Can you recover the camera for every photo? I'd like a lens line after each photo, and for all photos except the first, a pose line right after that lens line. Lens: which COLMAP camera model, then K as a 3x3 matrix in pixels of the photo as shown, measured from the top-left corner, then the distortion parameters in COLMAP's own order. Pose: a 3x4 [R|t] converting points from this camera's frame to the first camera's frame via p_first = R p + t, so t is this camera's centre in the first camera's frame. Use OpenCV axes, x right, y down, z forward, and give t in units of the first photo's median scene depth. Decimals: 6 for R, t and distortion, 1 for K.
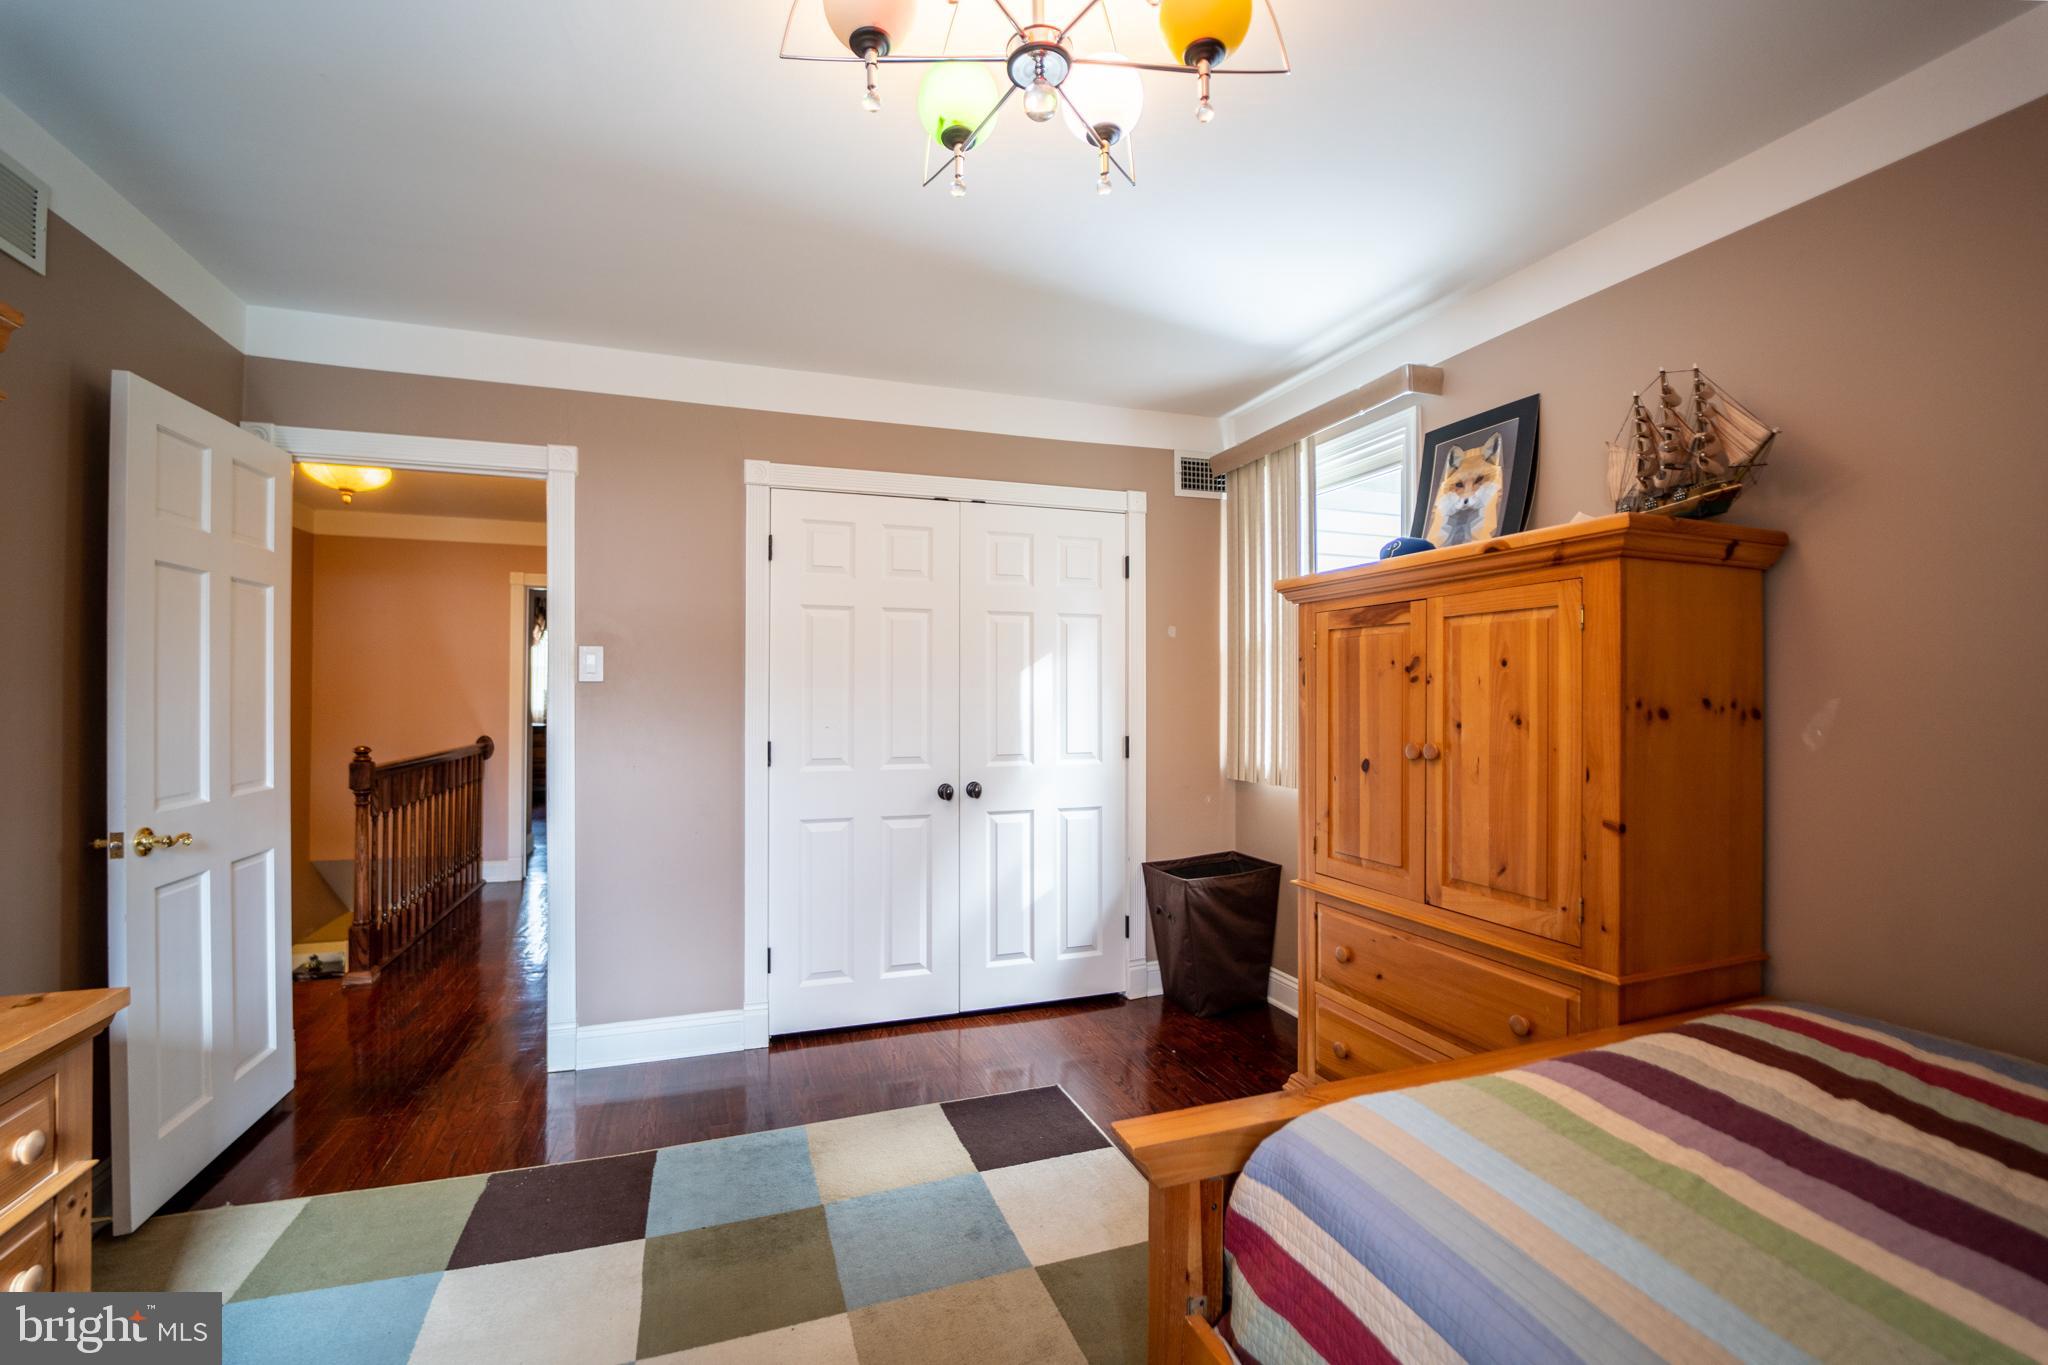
lens RADIAL K [[842.8, 0, 1008.5], [0, 842.8, 688.2], [0, 0, 1]] dist [-0.013736, -0.000038]
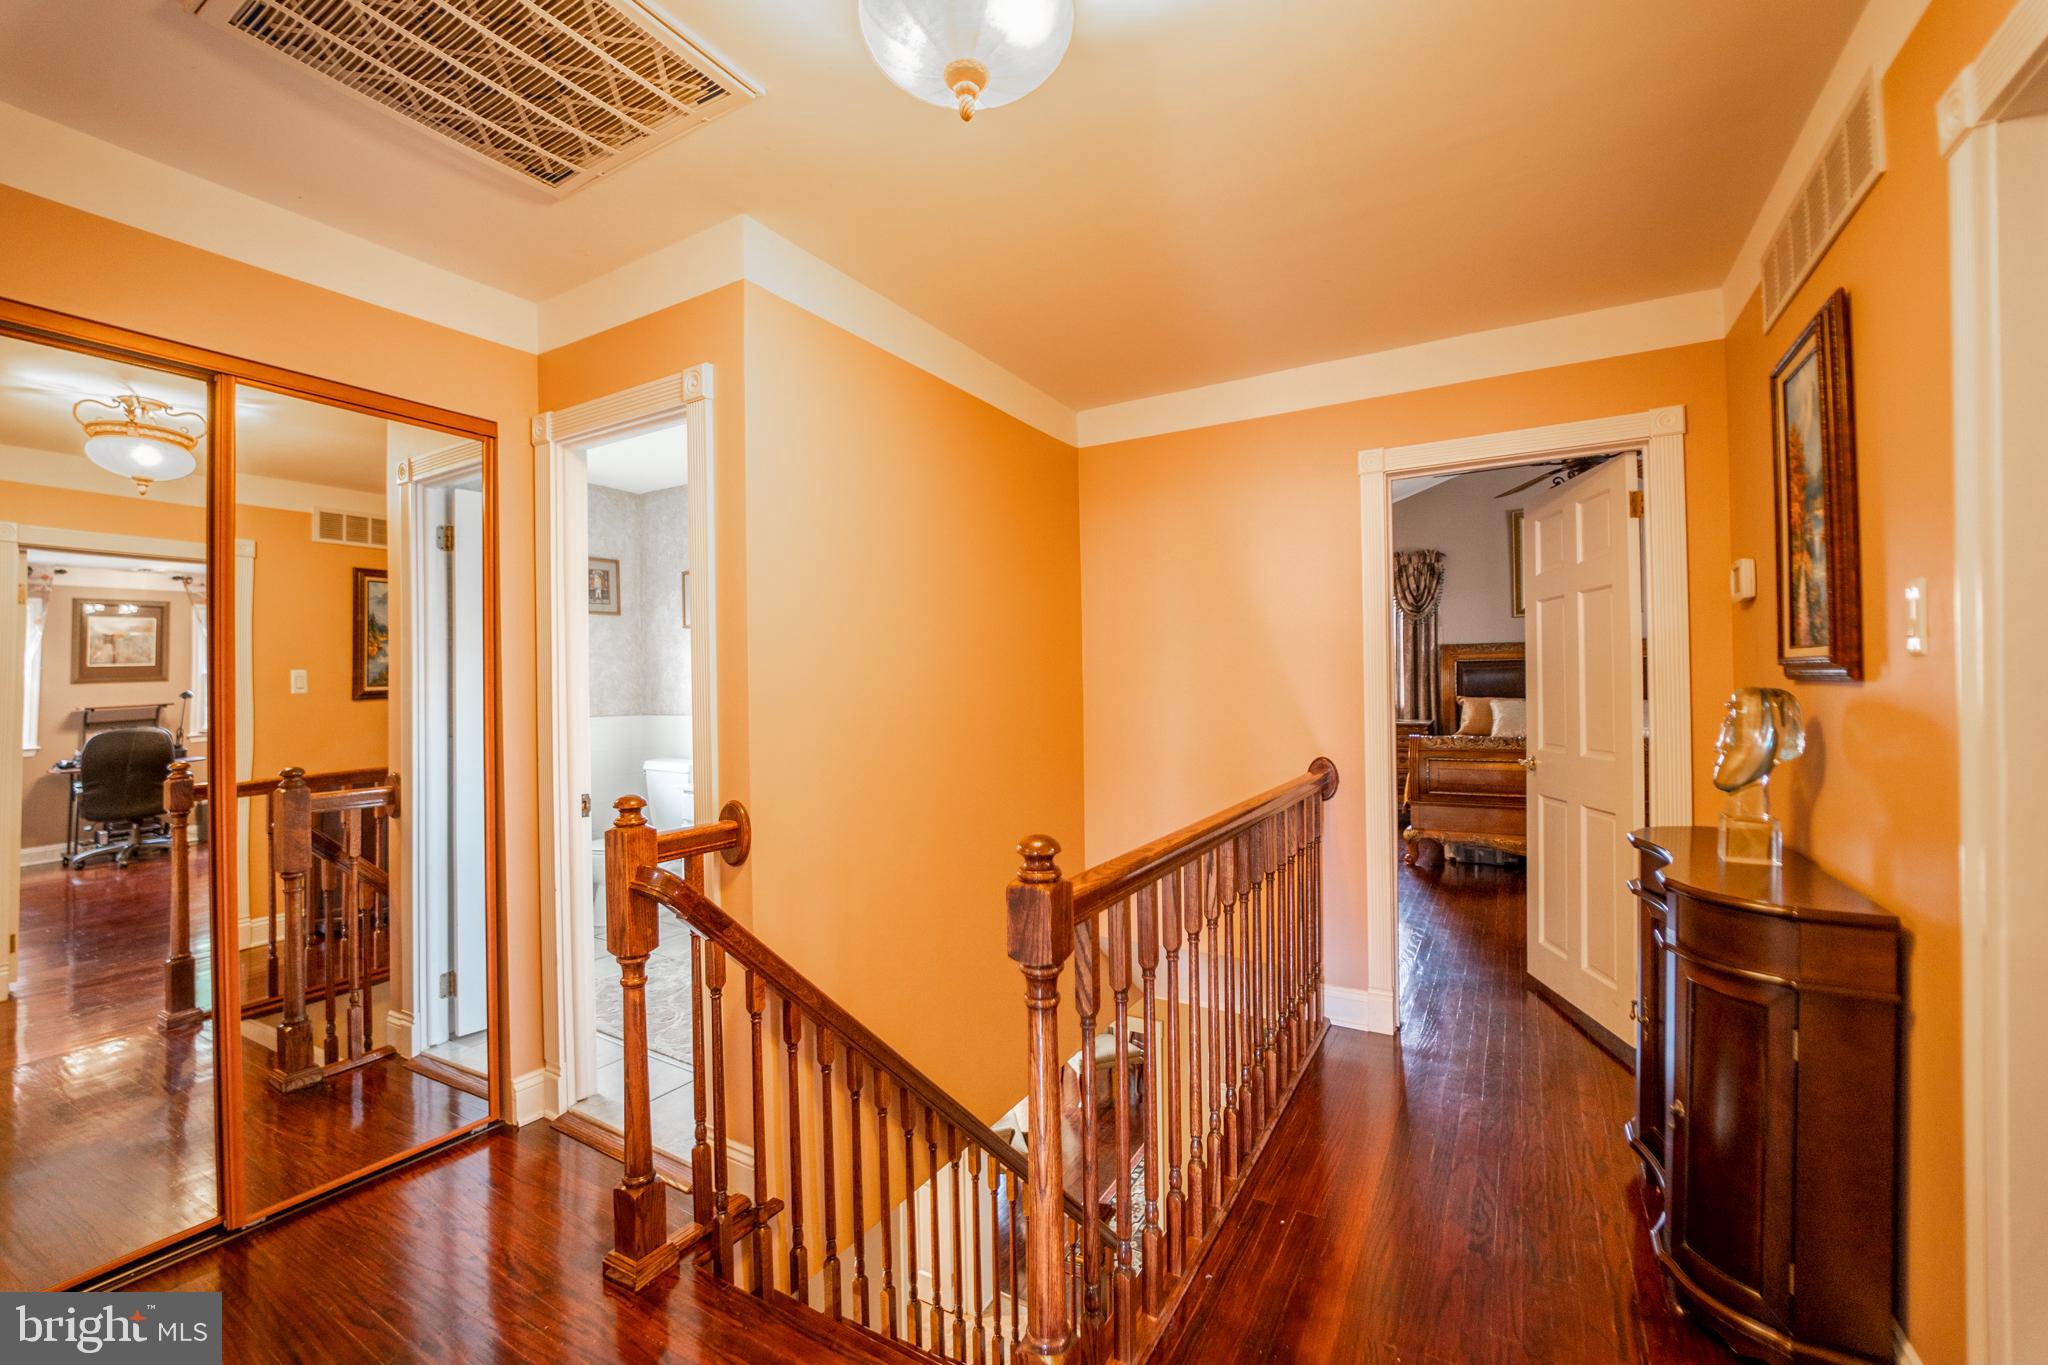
lens RADIAL K [[842.8, 0, 1016.2], [0, 842.8, 684.2], [0, 0, 1]] dist [-0.013736, -0.000038]
pose [[0.636132, -0.019843, -0.771325, -0.382327], [0.026531, 0.999641, -0.003835, 0.005771], [0.771124, -0.018024, 0.636430, 0.580157]]
